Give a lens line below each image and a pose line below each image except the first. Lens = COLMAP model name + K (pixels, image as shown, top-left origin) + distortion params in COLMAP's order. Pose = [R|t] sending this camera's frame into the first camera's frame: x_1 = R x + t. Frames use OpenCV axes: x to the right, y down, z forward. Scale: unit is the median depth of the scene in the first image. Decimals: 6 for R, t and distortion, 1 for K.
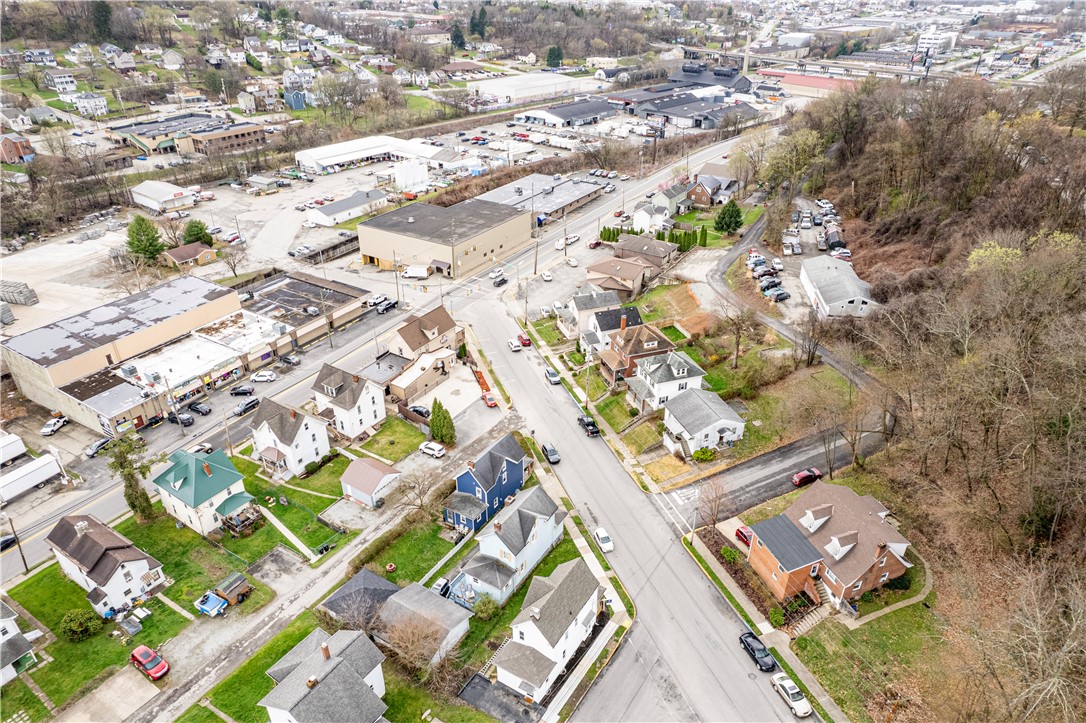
lens RADIAL K [[699.9, 0, 540.5], [0, 699.9, 363.3], [0, 0, 1]] dist [-0.083937, 0.077003]
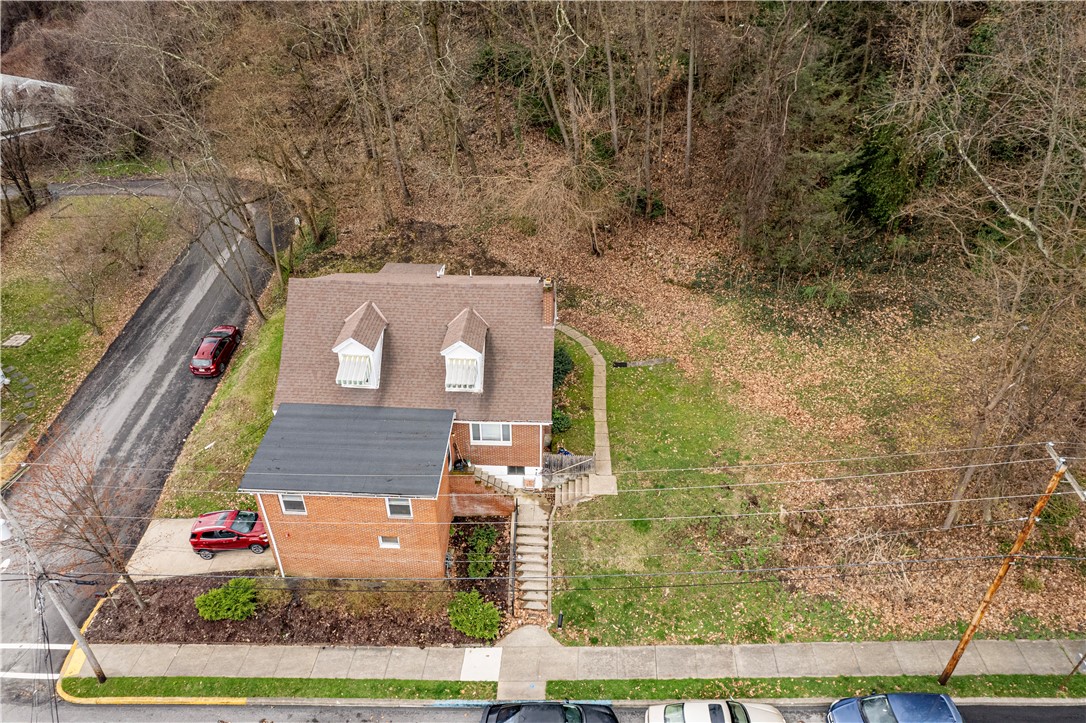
lens RADIAL K [[699.9, 0, 544.6], [0, 699.9, 366.4], [0, 0, 1]] dist [-0.083937, 0.077003]
pose [[0.365166, -0.504309, 0.782513, 0.121974], [0.462995, 0.827615, 0.317316, 0.141919], [-0.807644, 0.246427, 0.535709, 0.651073]]
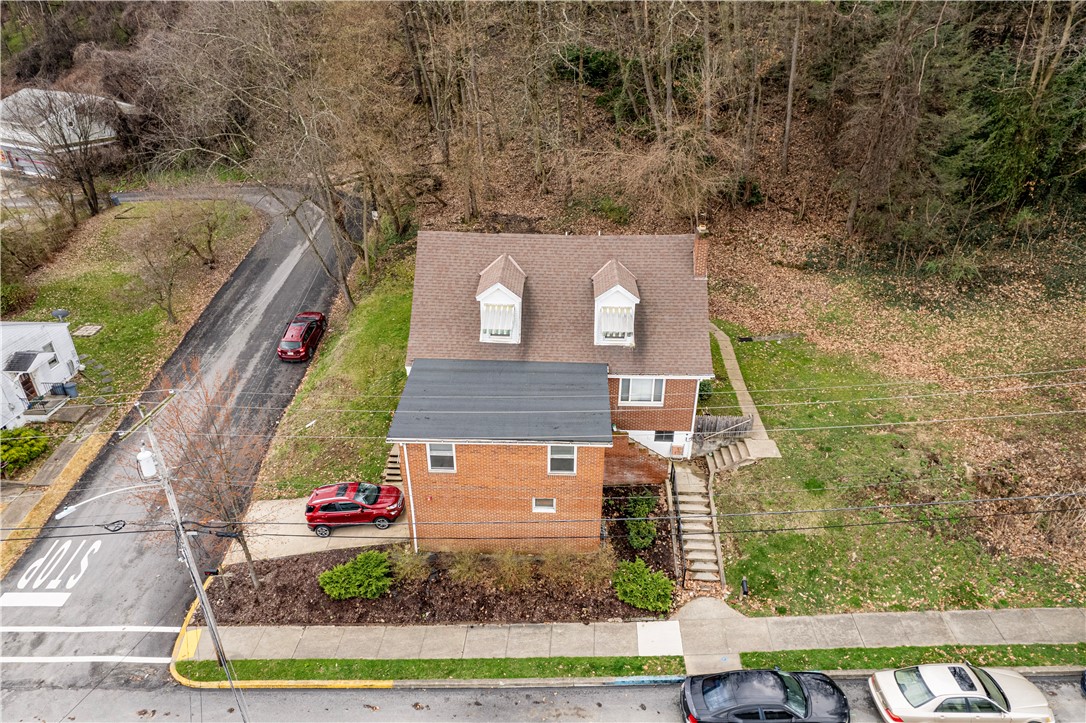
lens RADIAL K [[699.9, 0, 544.2], [0, 699.9, 366.3], [0, 0, 1]] dist [-0.083937, 0.077003]
pose [[0.356269, -0.435376, 0.826753, 0.092407], [0.465509, 0.849889, 0.246960, 0.157588], [-0.810169, 0.296877, 0.505461, 0.738139]]
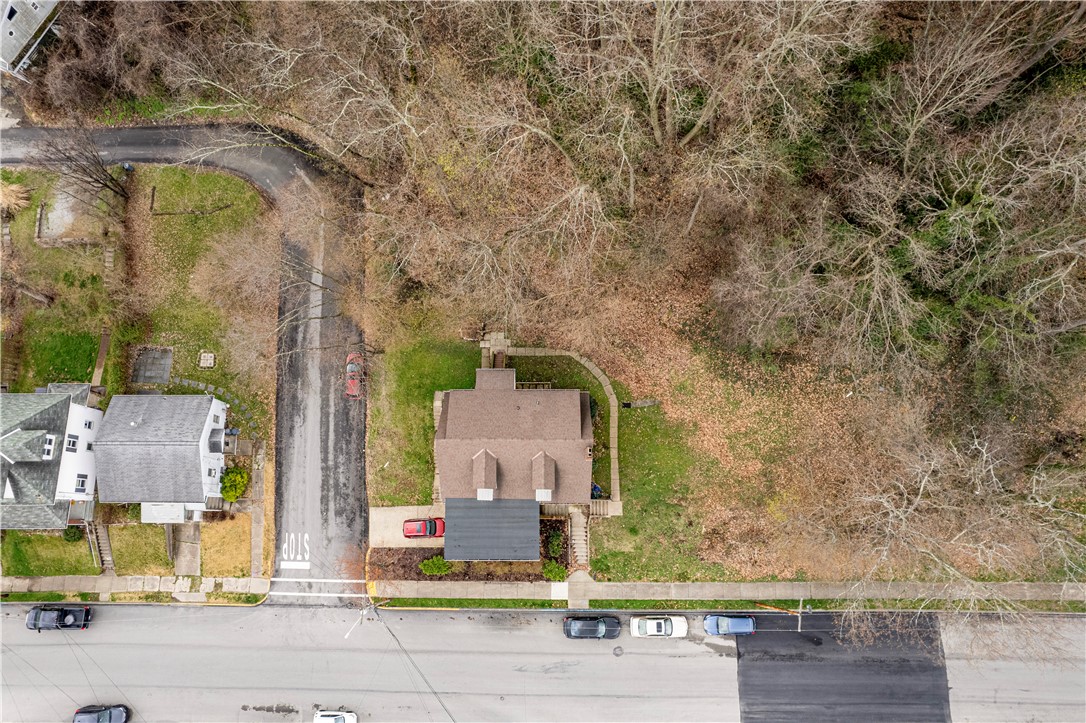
lens RADIAL K [[699.9, 0, 544.1], [0, 699.9, 368.9], [0, 0, 1]] dist [-0.083937, 0.077003]
pose [[0.323179, -0.920923, 0.217843, 0.331661], [0.469890, 0.355974, 0.807766, -0.310380], [-0.821437, -0.158691, 0.547776, 0.537728]]
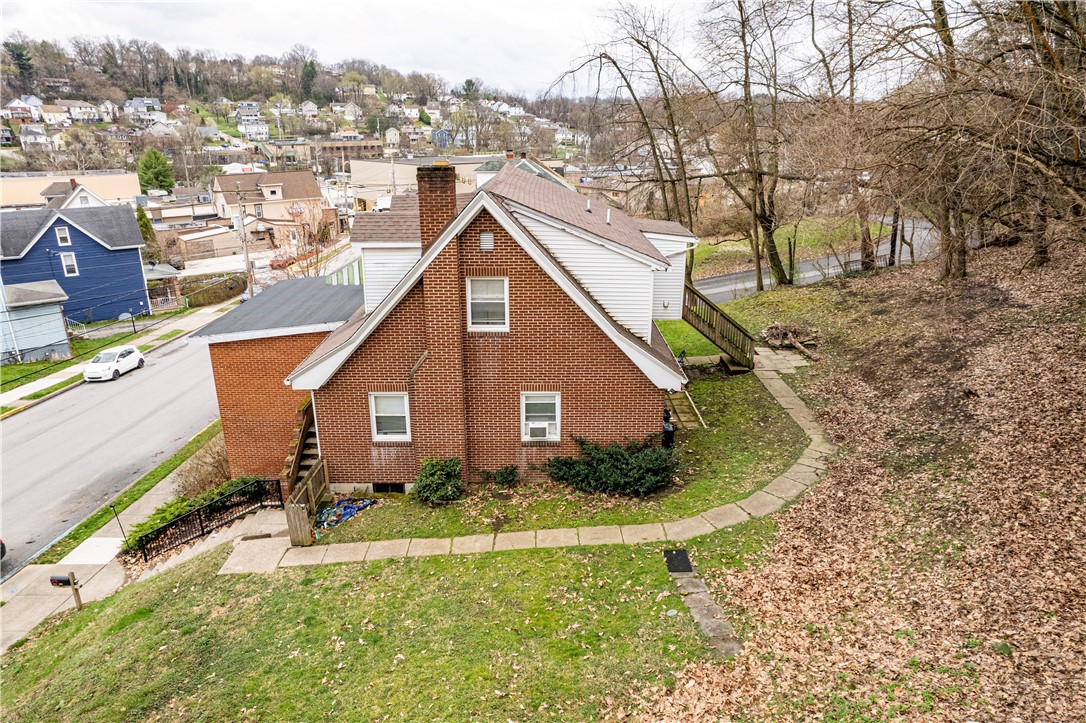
lens RADIAL K [[699.9, 0, 543.1], [0, 699.9, 361.4], [0, 0, 1]] dist [-0.083937, 0.077003]
pose [[0.946987, 0.103538, -0.304130, 0.489178], [-0.159378, 0.973348, -0.164898, 0.285781], [0.278951, 0.204628, 0.938250, 0.681669]]
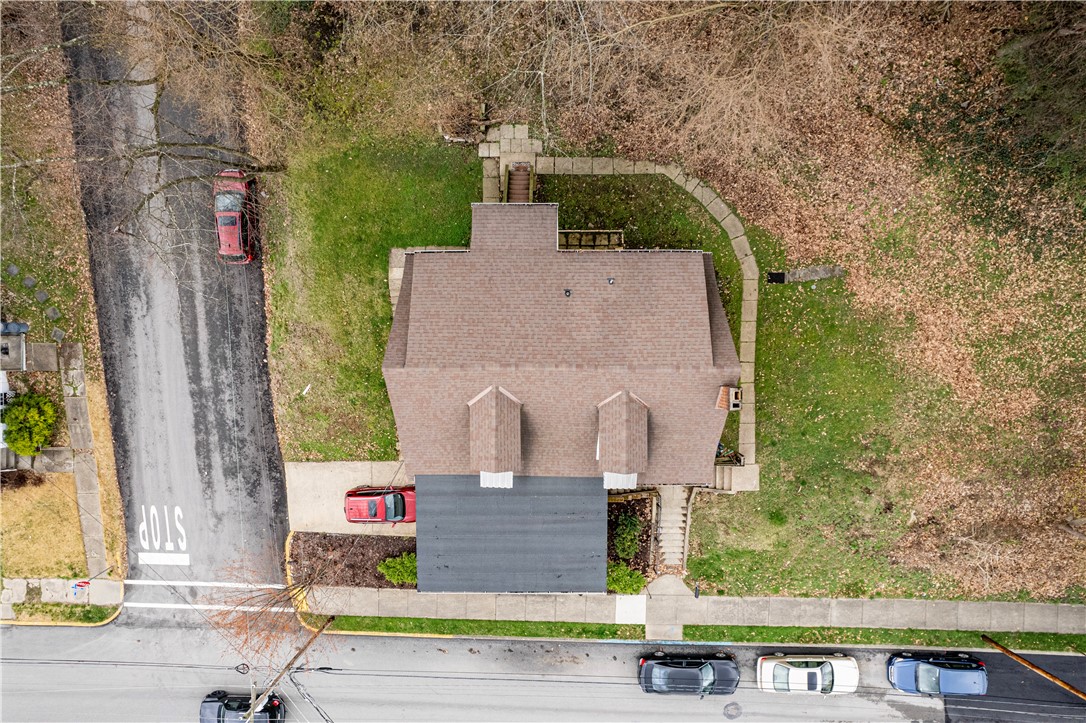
lens RADIAL K [[699.9, 0, 543.8], [0, 699.9, 369.0], [0, 0, 1]] dist [-0.083937, 0.077003]
pose [[0.322696, -0.946420, -0.012533, 0.400013], [0.472765, 0.149697, 0.868380, -0.045545], [-0.819976, -0.286148, 0.495741, 0.754874]]
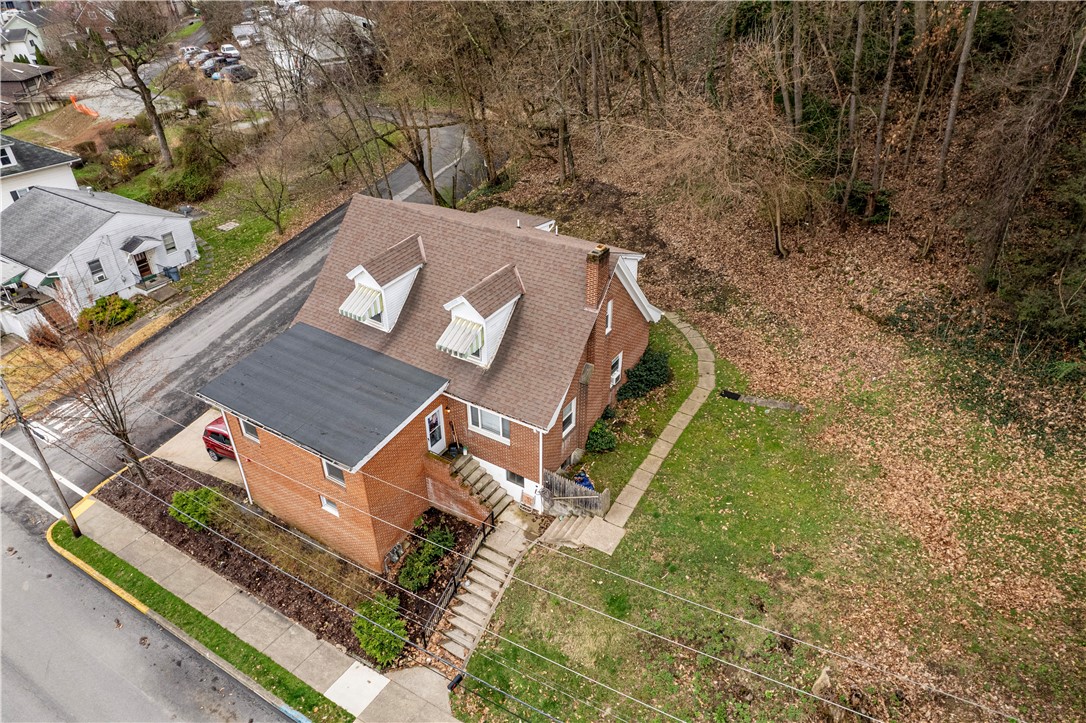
lens RADIAL K [[699.9, 0, 543.7], [0, 699.9, 368.2], [0, 0, 1]] dist [-0.083937, 0.077003]
pose [[0.774866, -0.345494, 0.529355, 0.245381], [0.316625, 0.936929, 0.148031, 0.213240], [-0.547112, 0.052903, 0.835386, 0.623908]]
